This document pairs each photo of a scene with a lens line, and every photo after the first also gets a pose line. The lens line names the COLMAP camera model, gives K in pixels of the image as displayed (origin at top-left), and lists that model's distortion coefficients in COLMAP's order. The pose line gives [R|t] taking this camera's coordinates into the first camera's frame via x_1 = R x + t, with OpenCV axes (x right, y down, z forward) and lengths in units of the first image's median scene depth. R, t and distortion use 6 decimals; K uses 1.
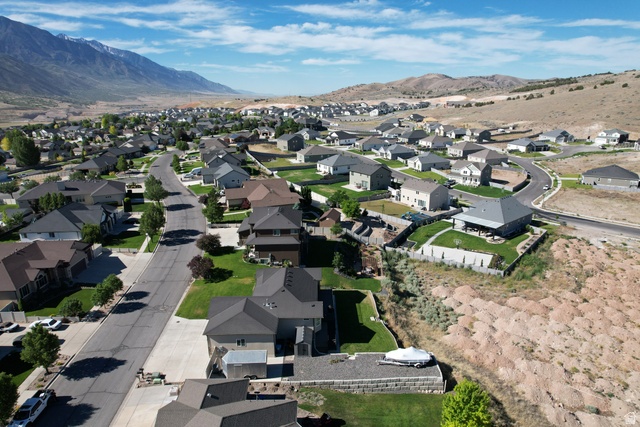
lens RADIAL K [[411.0, 0, 320.0], [0, 411.0, 213.5], [0, 0, 1]] dist [-0.081334, 0.075410]
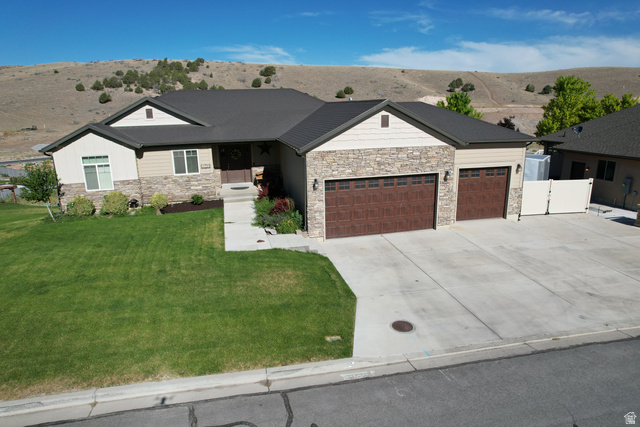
lens RADIAL K [[411.0, 0, 320.0], [0, 411.0, 213.5], [0, 0, 1]] dist [-0.081334, 0.075410]
pose [[-0.221335, -0.230971, 0.947451, -0.496669], [0.298100, 0.909019, 0.291241, 0.180249], [-0.928519, 0.346897, -0.132345, 1.073172]]
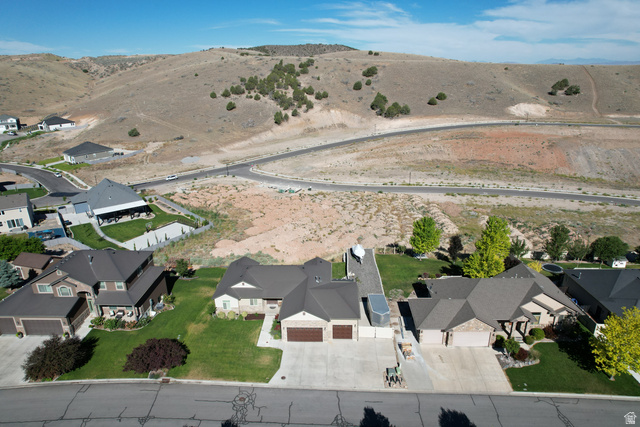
lens RADIAL K [[411.0, 0, 320.0], [0, 411.0, 213.5], [0, 0, 1]] dist [-0.081334, 0.075410]
pose [[0.051053, -0.325652, 0.944110, -0.992610], [0.298540, 0.907094, 0.296740, -0.219672], [-0.953031, 0.266705, 0.143530, 0.774113]]
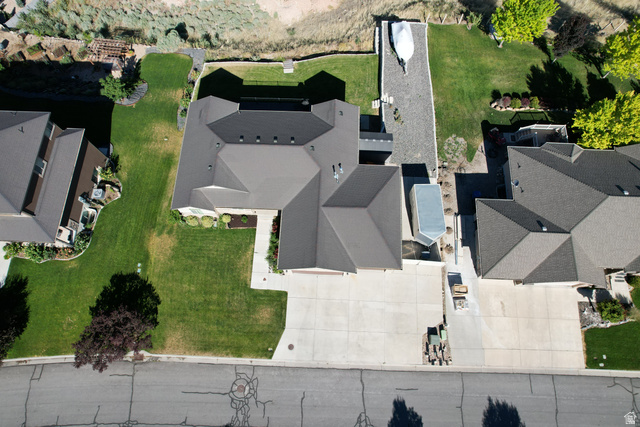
lens RADIAL K [[411.0, 0, 320.0], [0, 411.0, 213.5], [0, 0, 1]] dist [-0.081334, 0.075410]
pose [[0.061127, -0.941522, 0.331360, -0.373326], [0.302291, 0.333853, 0.892840, -0.306761], [-0.951254, 0.045590, 0.305021, 0.806459]]
